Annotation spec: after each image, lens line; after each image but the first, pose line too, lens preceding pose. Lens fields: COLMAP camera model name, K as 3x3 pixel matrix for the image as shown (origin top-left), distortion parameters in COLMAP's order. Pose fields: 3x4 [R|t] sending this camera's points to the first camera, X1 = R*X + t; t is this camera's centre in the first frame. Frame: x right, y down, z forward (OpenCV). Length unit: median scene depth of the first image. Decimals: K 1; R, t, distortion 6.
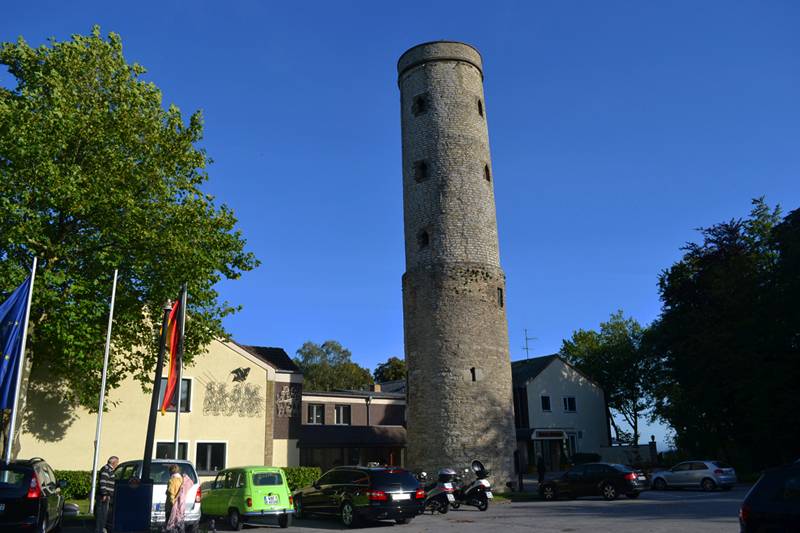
lens RADIAL K [[629.4, 0, 400.0], [0, 629.4, 266.5], [0, 0, 1]] dist [-0.059748, -0.000522]
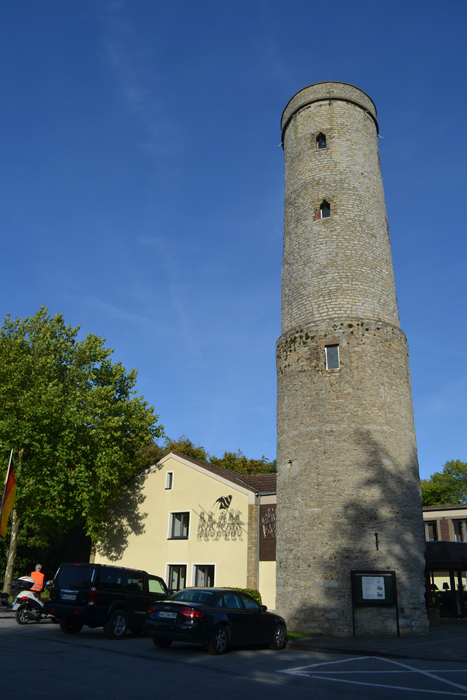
lens RADIAL K [[550.8, 0, 233.5], [0, 550.8, 350.0], [0, 0, 1]] dist [-0.059748, -0.000522]
pose [[0.316673, -0.355339, -0.879462, 0.713876], [0.243039, 0.926623, -0.286881, 0.204999], [0.916870, -0.122896, 0.379797, 0.672729]]
